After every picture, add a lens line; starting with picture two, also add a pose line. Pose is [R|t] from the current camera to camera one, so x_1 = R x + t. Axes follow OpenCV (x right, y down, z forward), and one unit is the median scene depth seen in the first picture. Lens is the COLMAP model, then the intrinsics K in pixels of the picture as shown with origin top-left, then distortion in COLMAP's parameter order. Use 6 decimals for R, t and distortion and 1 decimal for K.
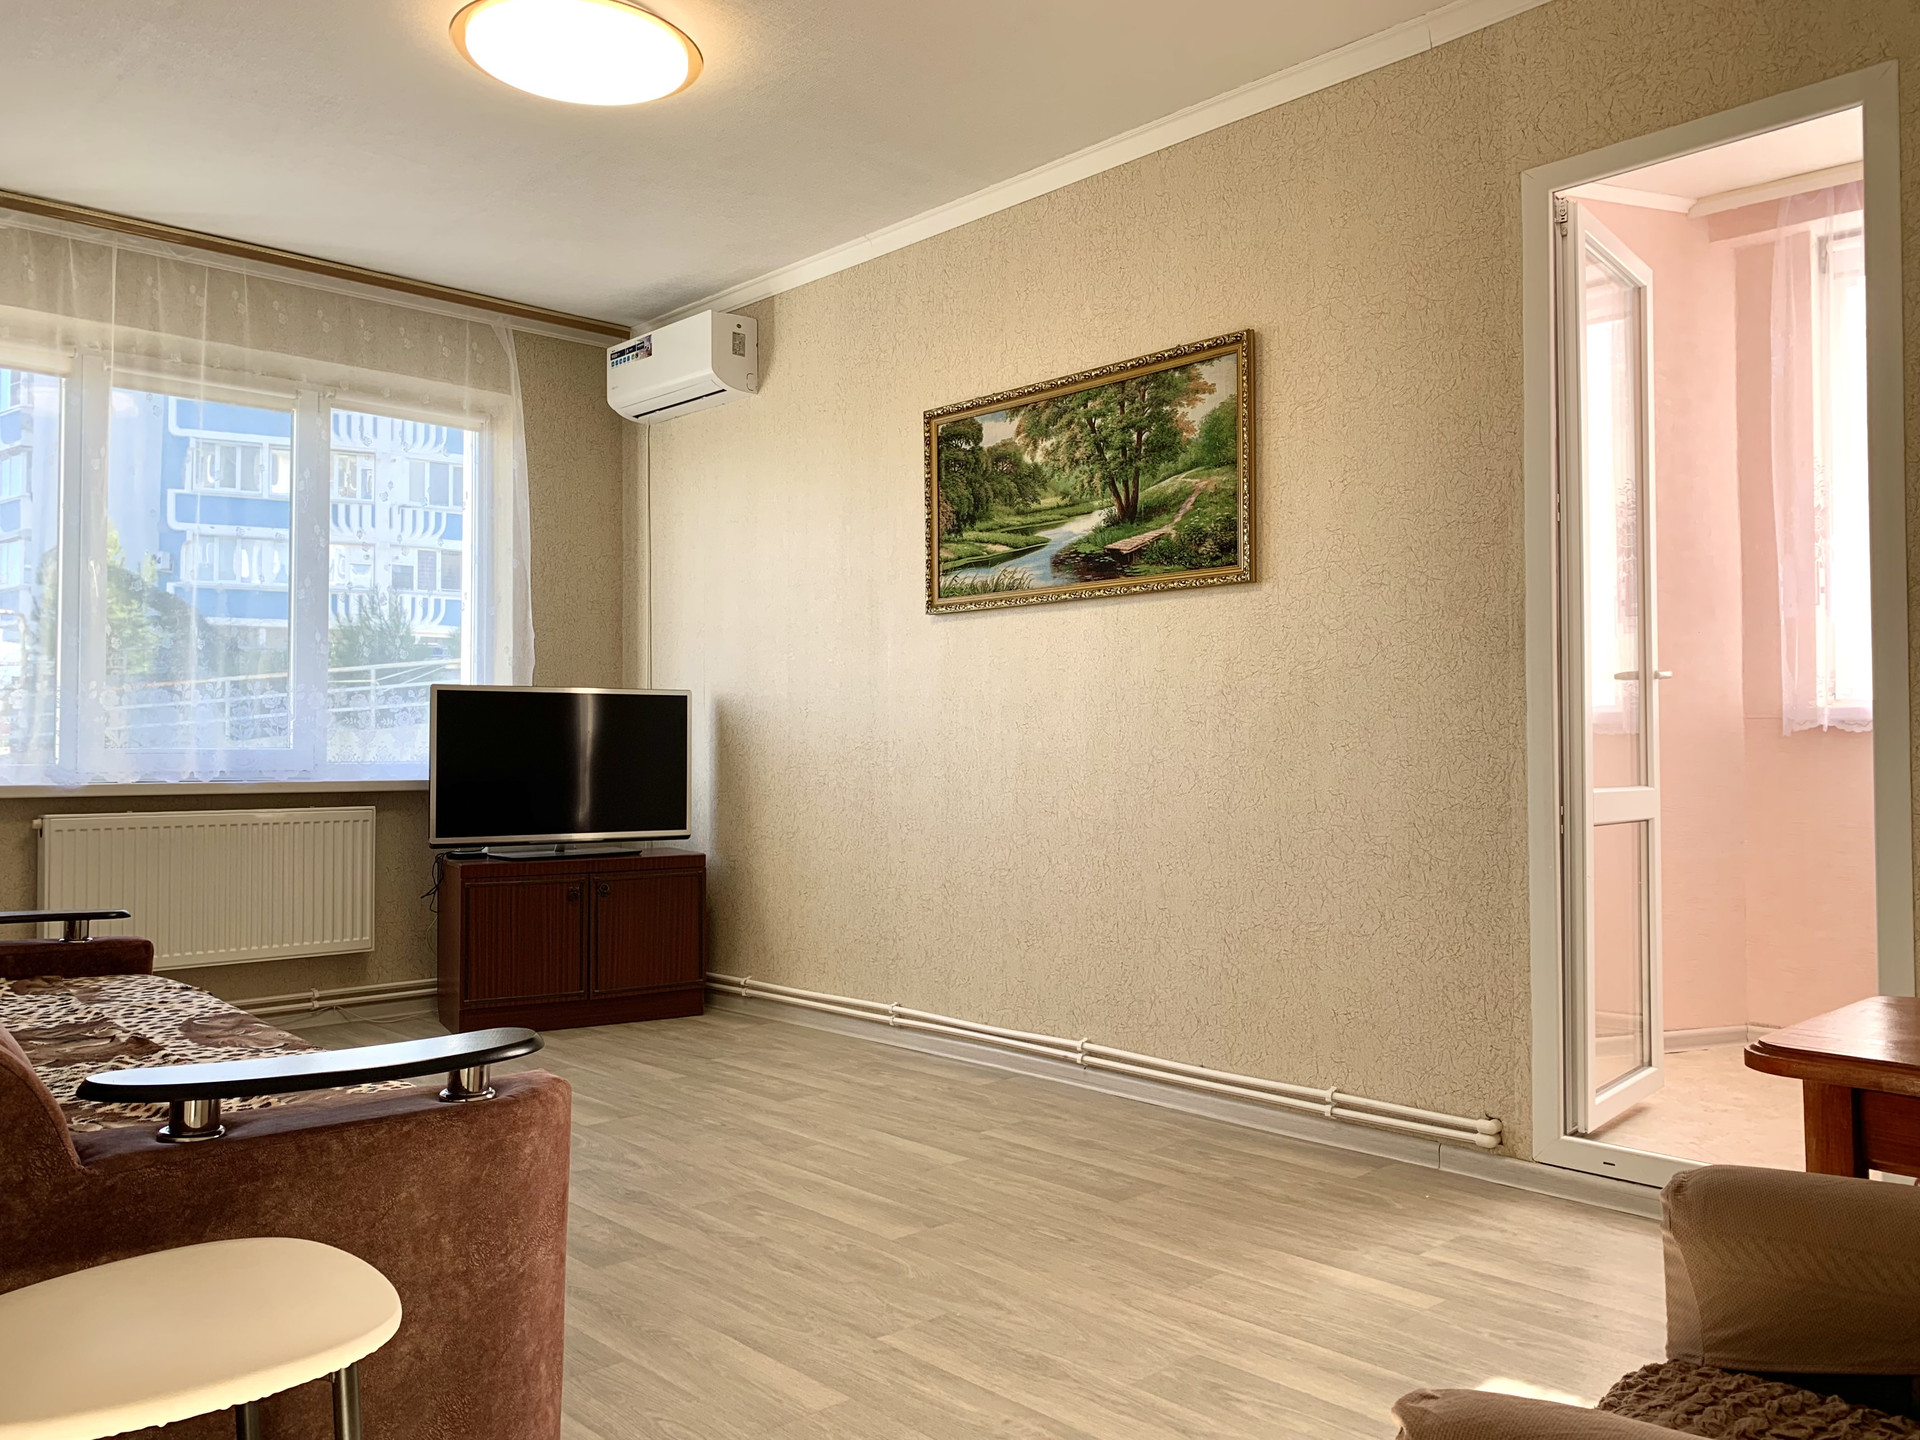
lens RADIAL K [[1494.3, 0, 962.1], [0, 1494.3, 741.9], [0, 0, 1]] dist [0.144969, -0.196843]
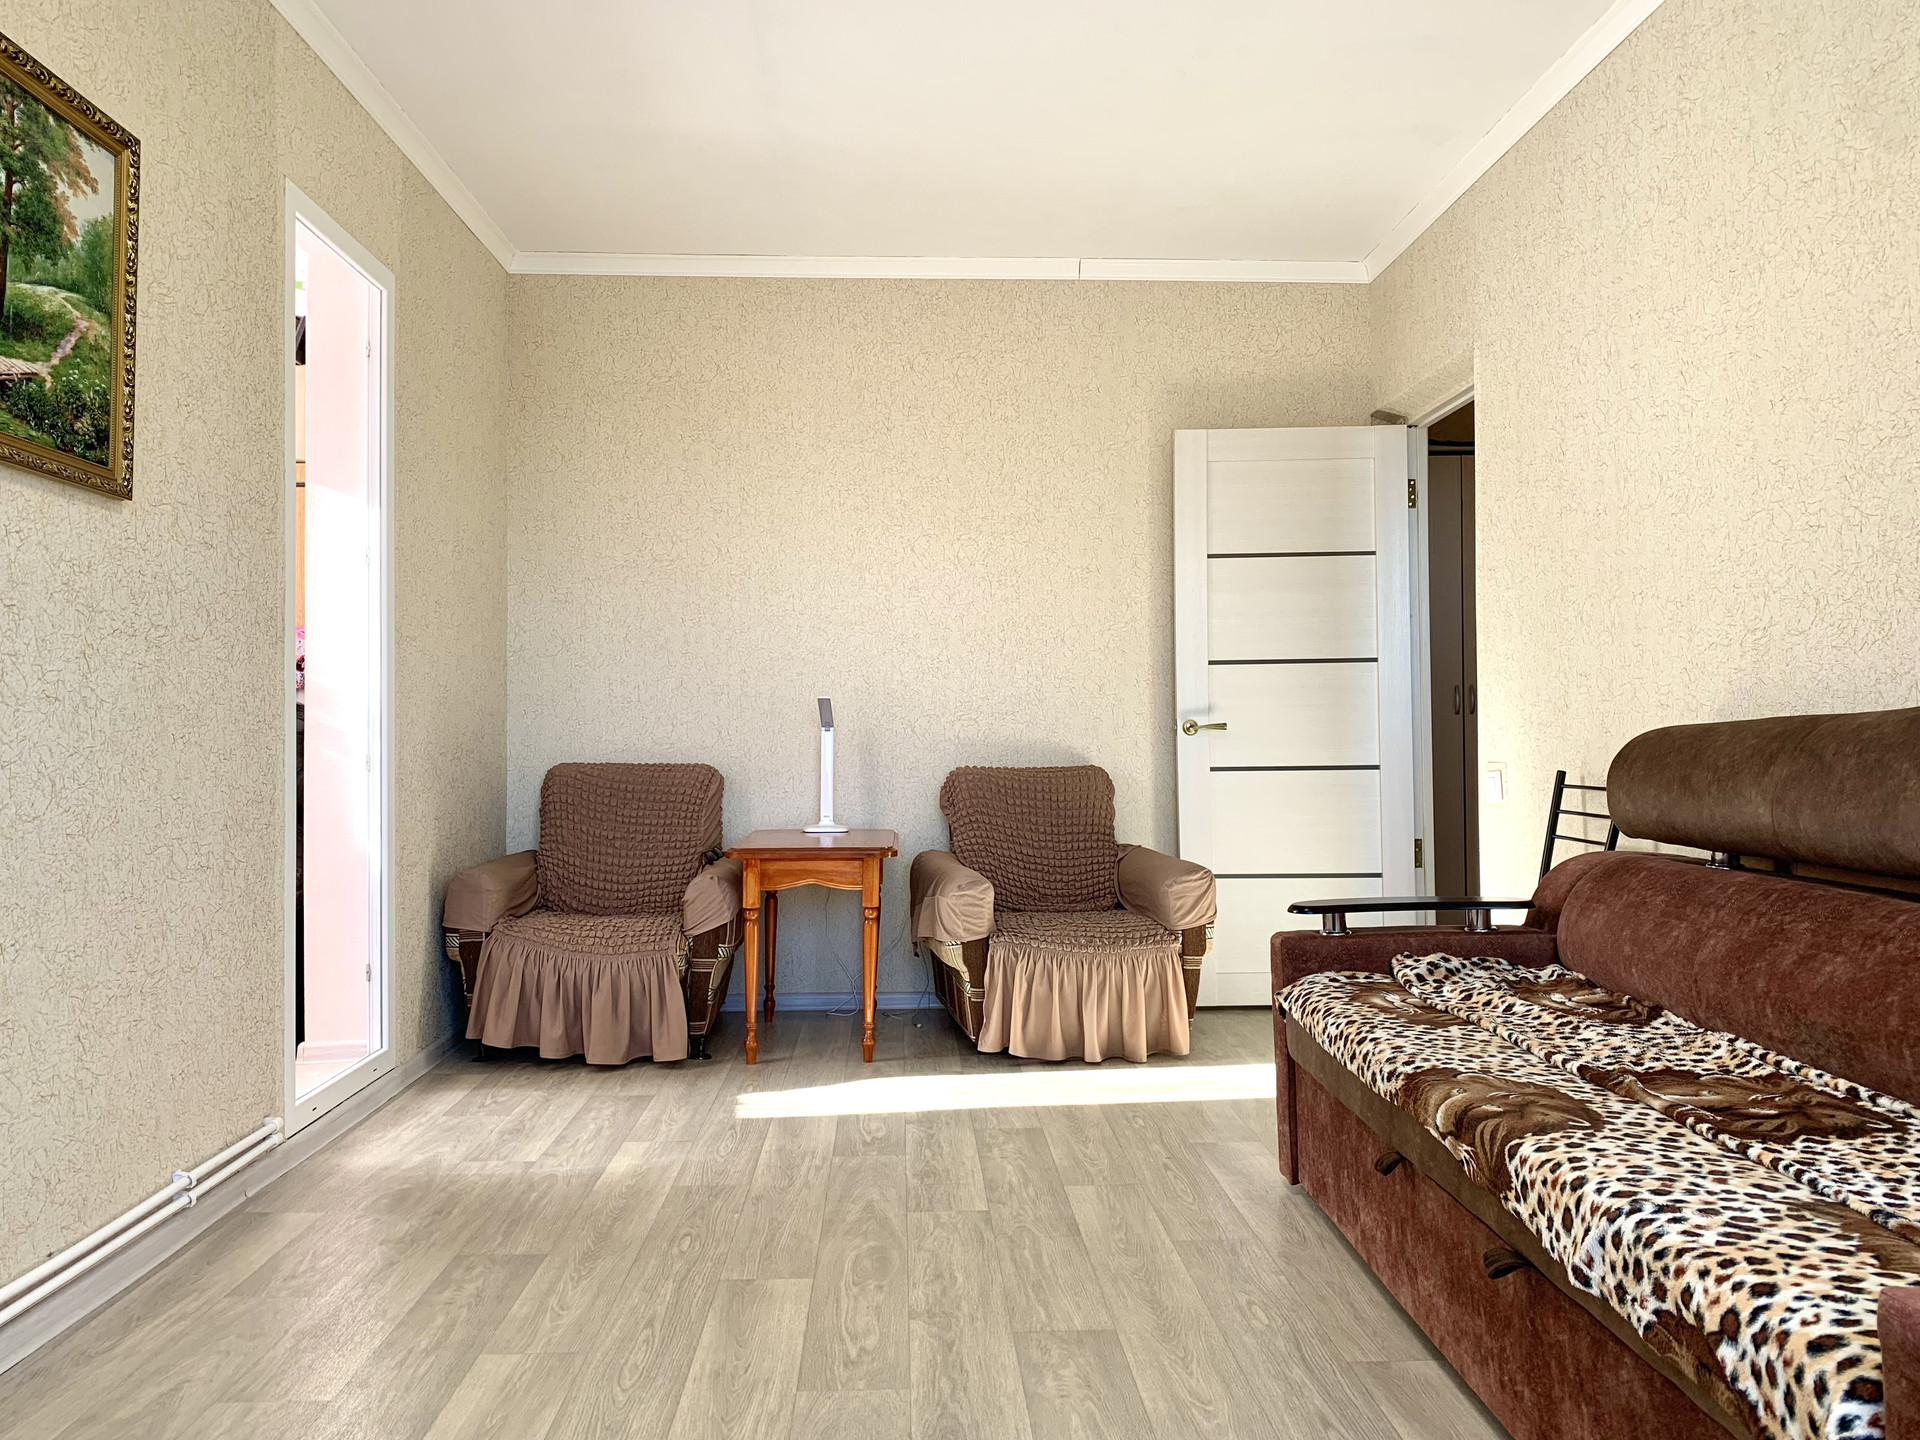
lens RADIAL K [[1498.7, 0, 960.0], [0, 1498.7, 720.0], [0, 0, 1]] dist [0.036299, -0.017775]
pose [[-0.761435, 0.011076, 0.648147, -0.477870], [0.002363, 0.999895, -0.014311, 0.005307], [-0.648237, -0.009365, -0.761381, 1.111486]]
